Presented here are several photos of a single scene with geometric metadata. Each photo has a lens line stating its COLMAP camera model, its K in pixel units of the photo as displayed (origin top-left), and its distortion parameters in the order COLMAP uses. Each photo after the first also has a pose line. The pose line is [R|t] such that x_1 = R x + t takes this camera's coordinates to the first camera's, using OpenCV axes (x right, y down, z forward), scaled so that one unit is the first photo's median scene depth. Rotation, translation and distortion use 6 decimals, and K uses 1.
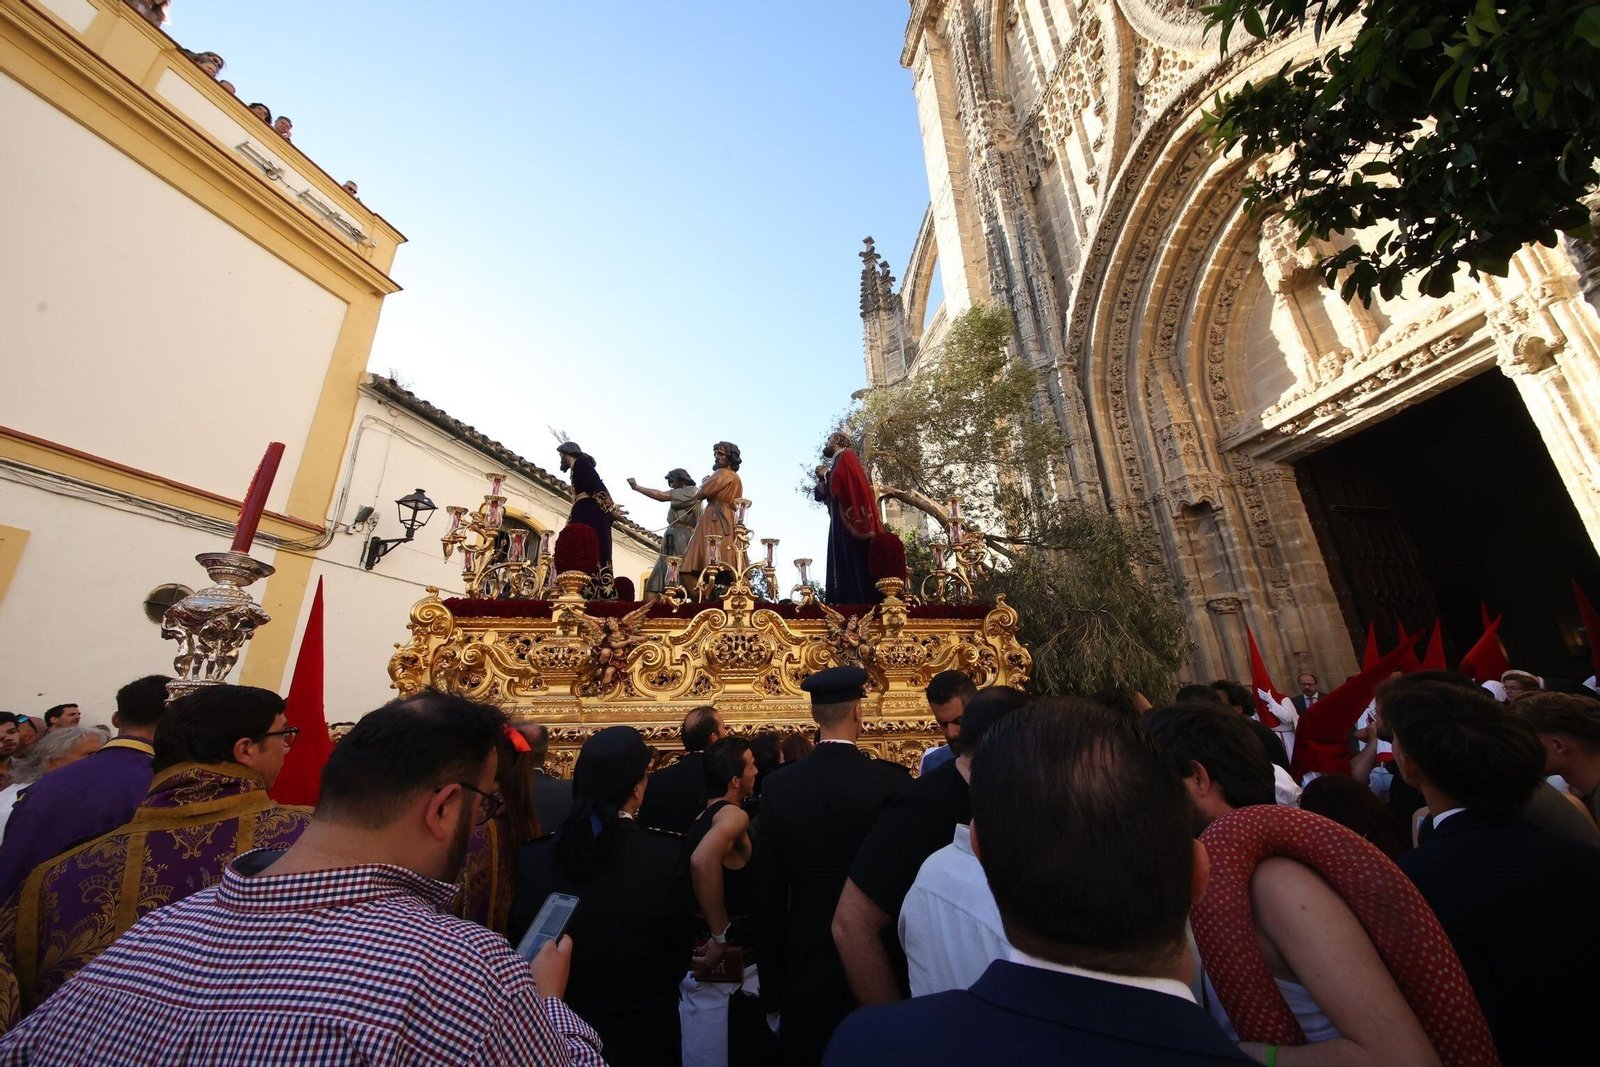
lens RADIAL K [[558.6, 0, 800.4], [0, 558.6, 528.5], [0, 0, 1]] dist [0.011107, -0.016305]
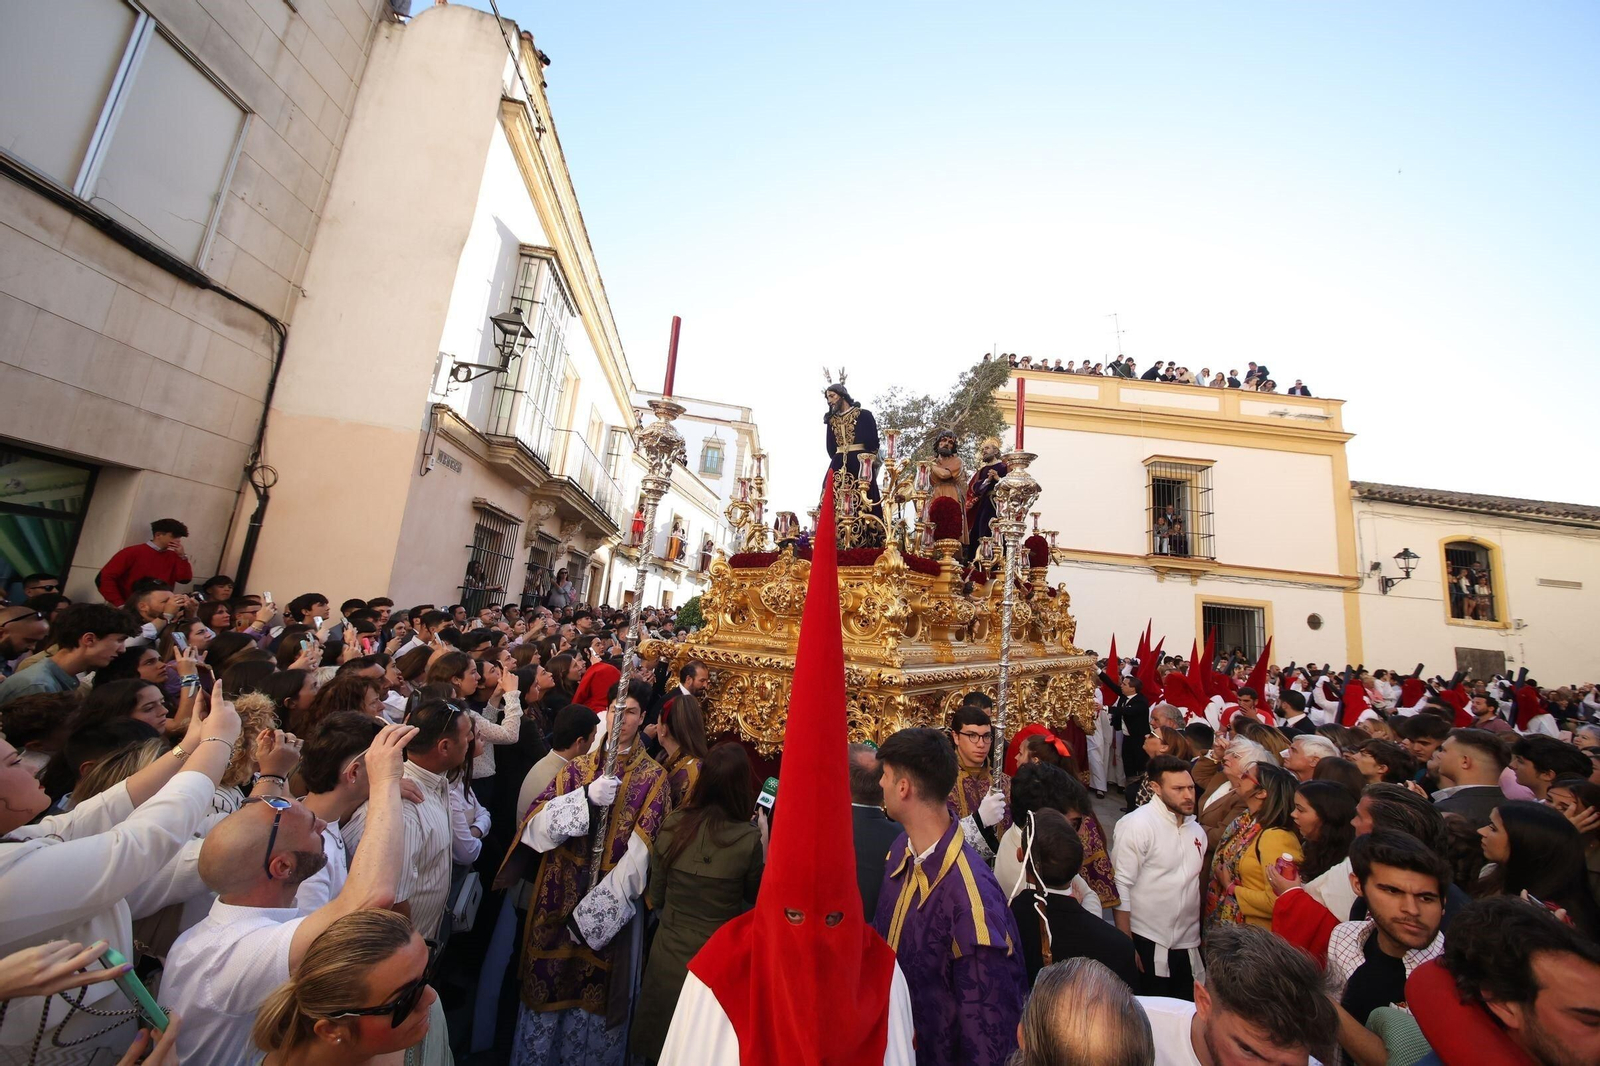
lens RADIAL K [[563.3, 0, 805.7], [0, 563.3, 514.3], [0, 0, 1]] dist [-0.000951, -0.007584]
pose [[0.307192, -0.128712, -0.942903, 0.397209], [0.220603, 0.973454, -0.061011, -0.477764], [0.925725, -0.189265, 0.327431, -1.282561]]
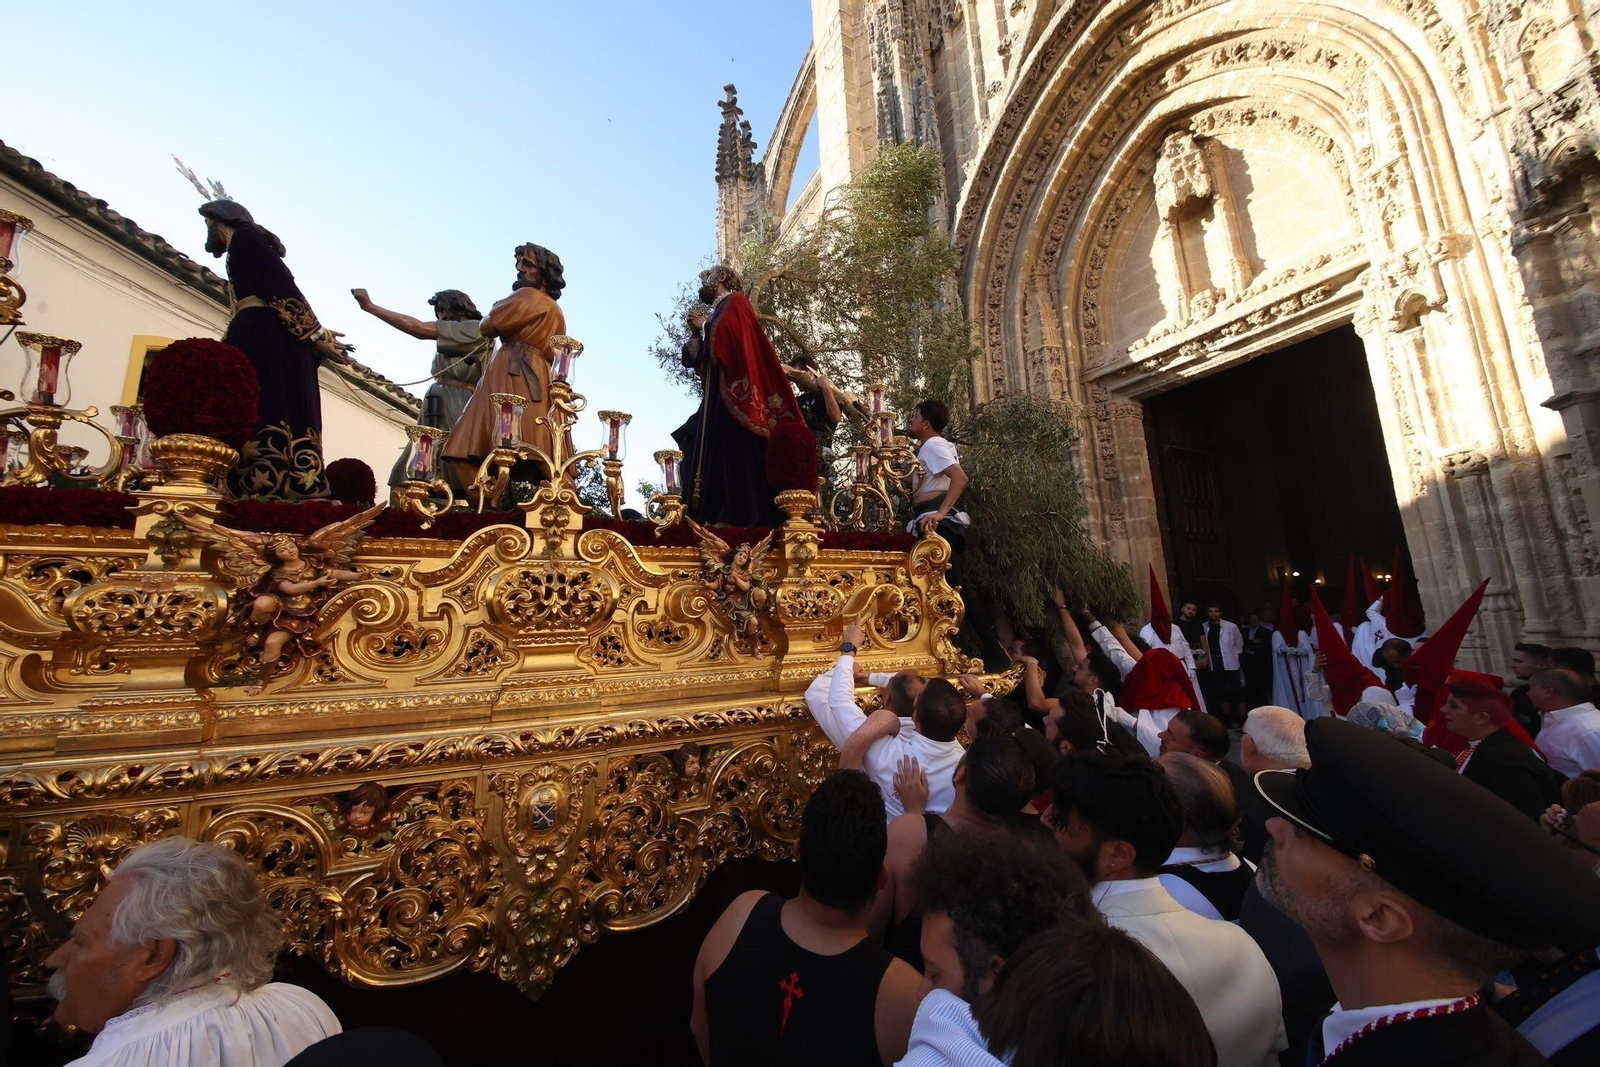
lens RADIAL K [[559.9, 0, 797.3], [0, 559.9, 524.8], [0, 0, 1]] dist [0.010118, -0.015605]
pose [[0.953258, 0.044191, 0.298908, -0.020366], [-0.091183, 0.985200, 0.145141, 0.015890], [-0.288070, -0.165612, 0.943180, 0.175588]]
